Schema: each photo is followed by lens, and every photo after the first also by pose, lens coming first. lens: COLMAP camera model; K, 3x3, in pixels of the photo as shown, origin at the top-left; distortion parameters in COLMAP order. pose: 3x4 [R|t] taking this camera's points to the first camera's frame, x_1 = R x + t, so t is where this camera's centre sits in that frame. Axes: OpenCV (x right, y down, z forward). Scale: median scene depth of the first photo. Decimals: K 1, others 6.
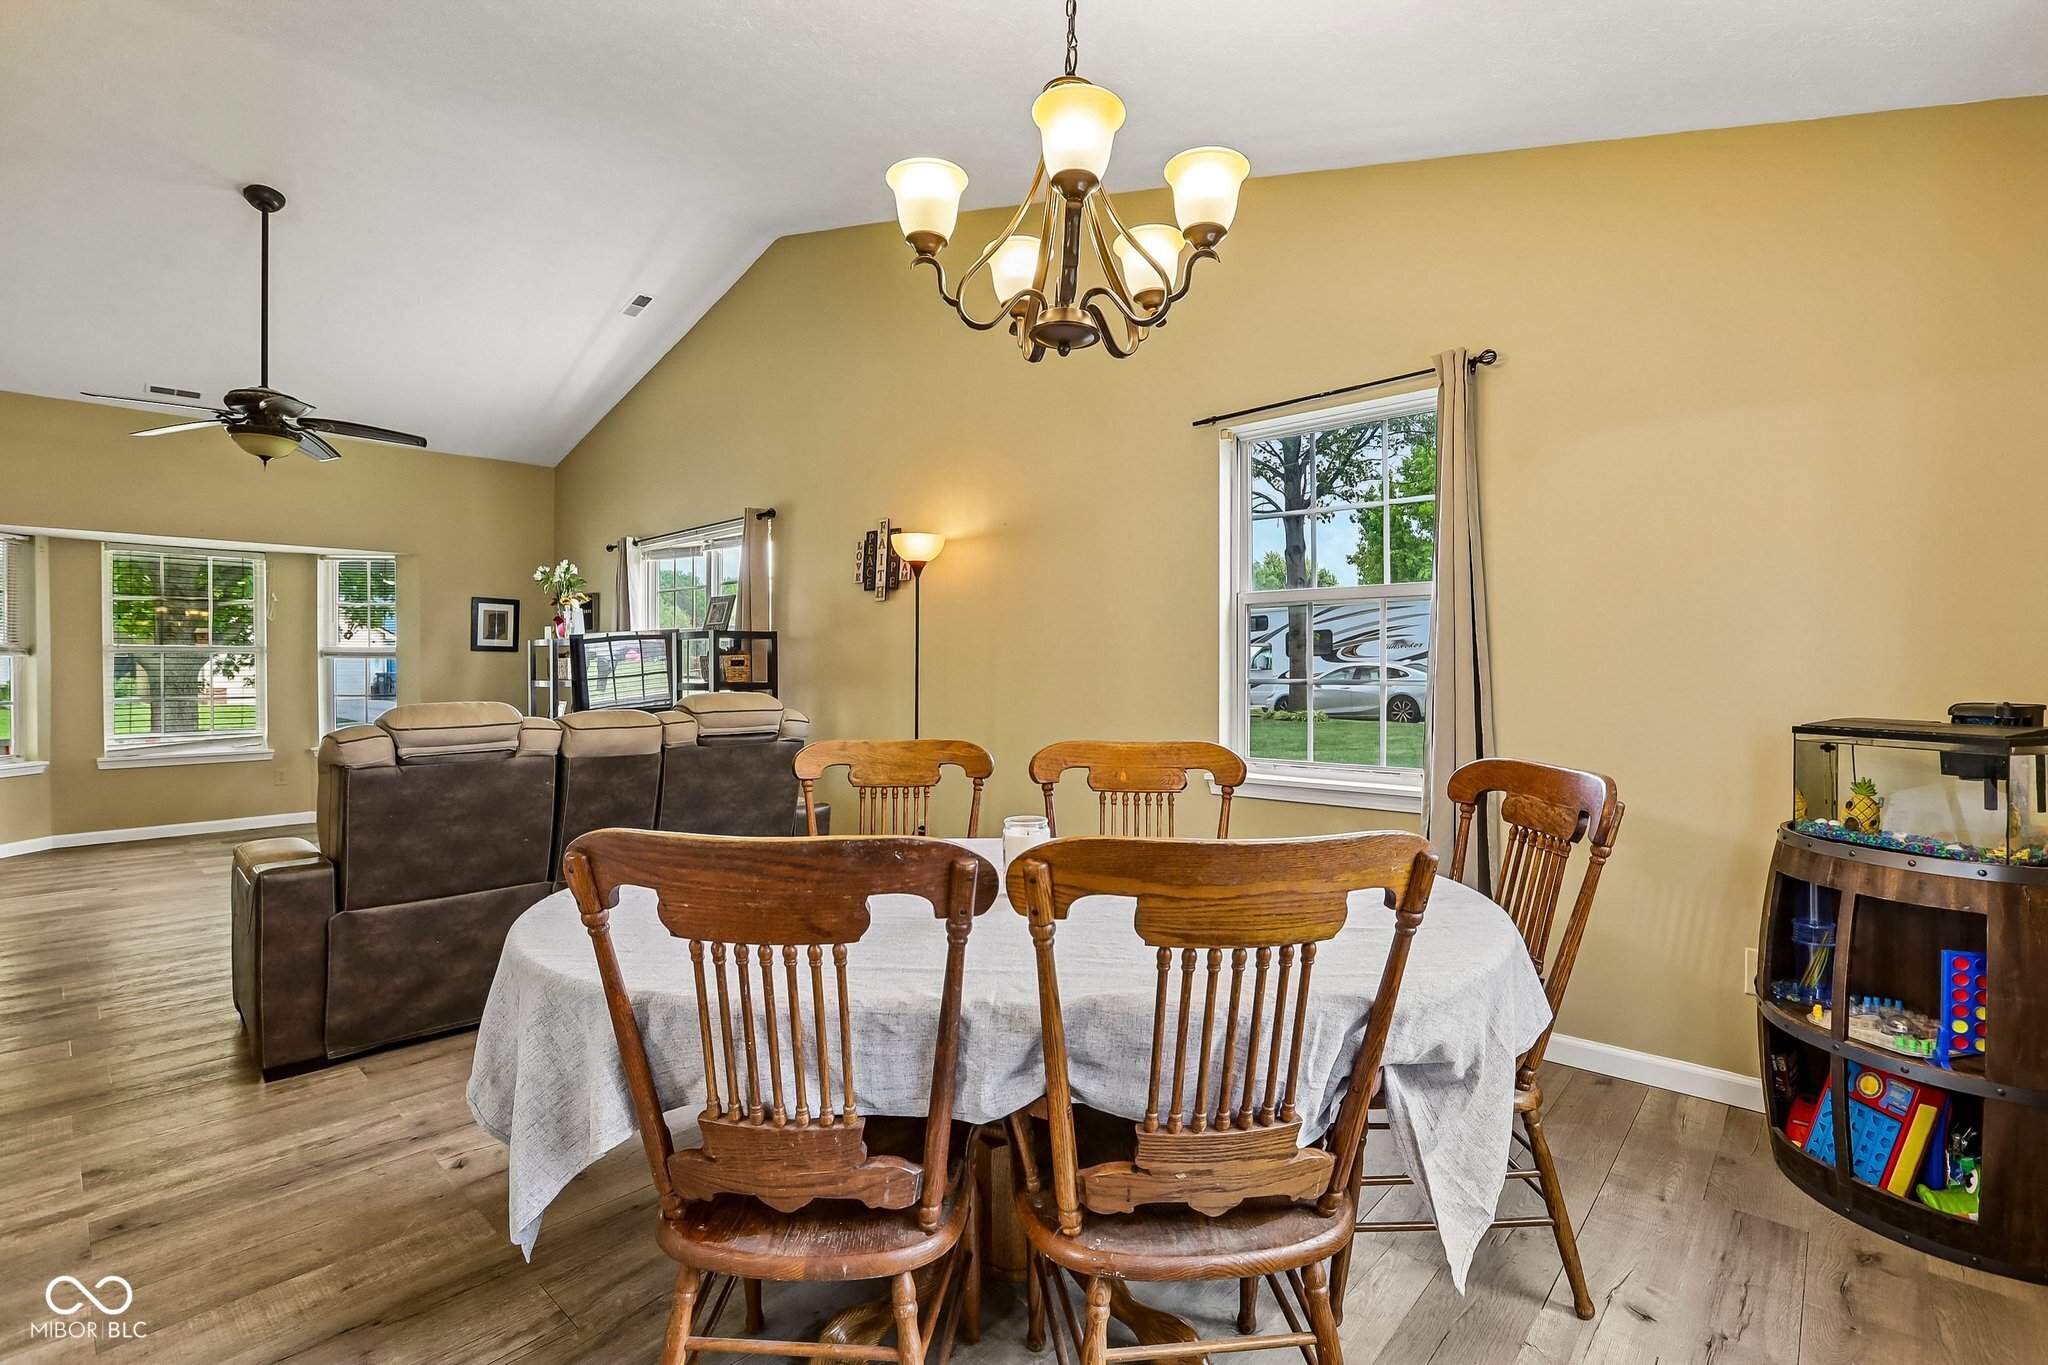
lens RADIAL K [[934.0, 0, 1028.1], [0, 934.0, 670.3], [0, 0, 1]] dist [-0.064473, 0.025141]
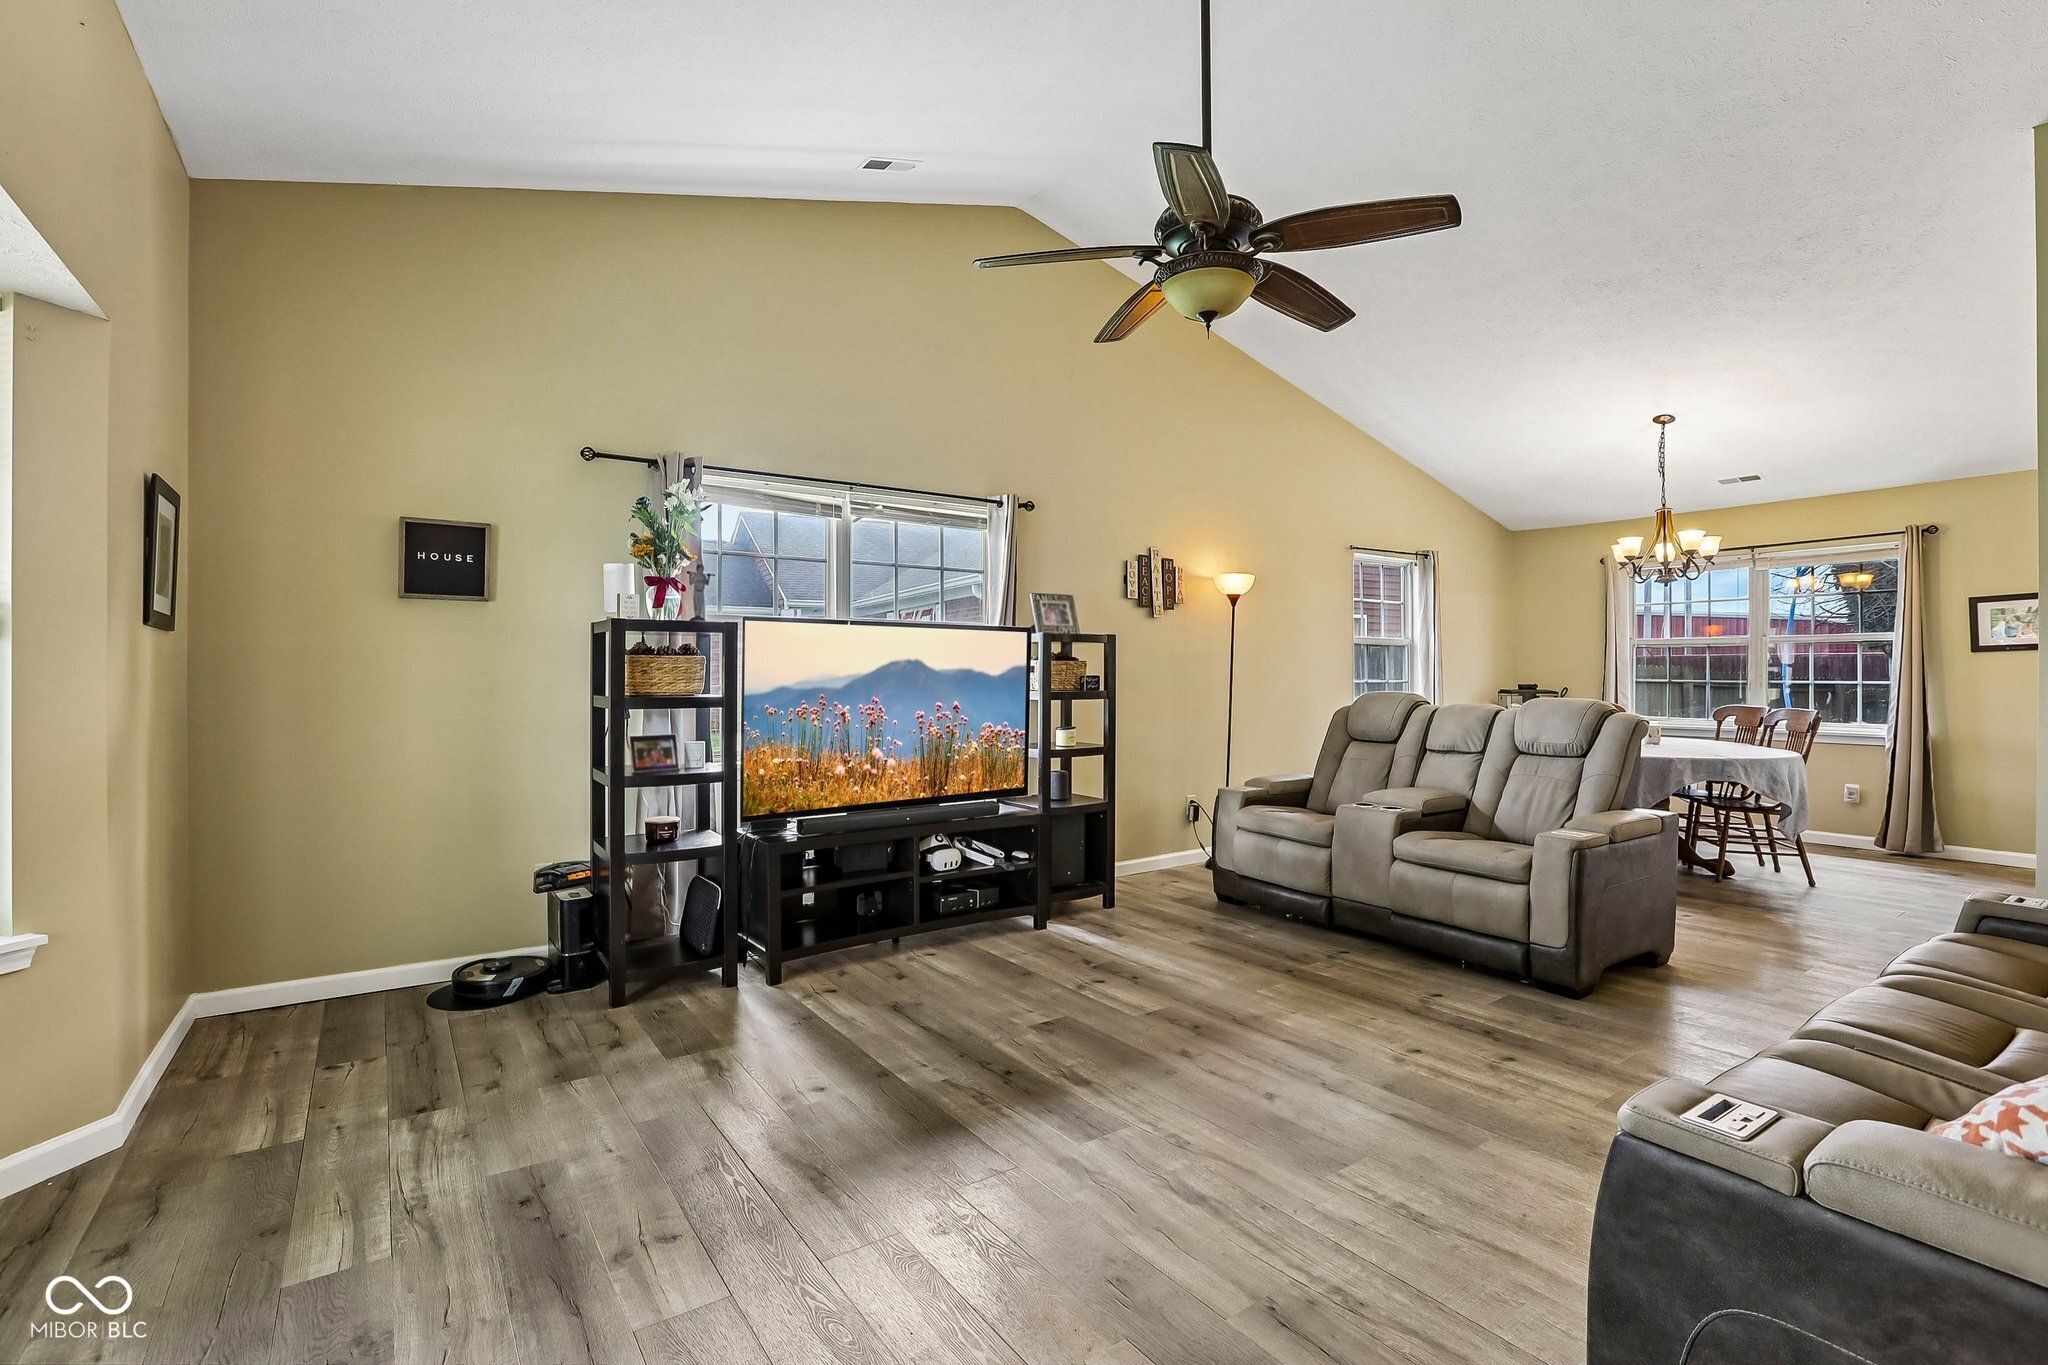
lens RADIAL K [[934.0, 0, 1028.1], [0, 934.0, 670.3], [0, 0, 1]] dist [-0.064473, 0.025141]
pose [[0.201825, 0.004713, 0.979410, -1.249403], [0.002096, 0.999984, -0.005243, -0.001420], [-0.979419, 0.003111, 0.201812, 0.860735]]
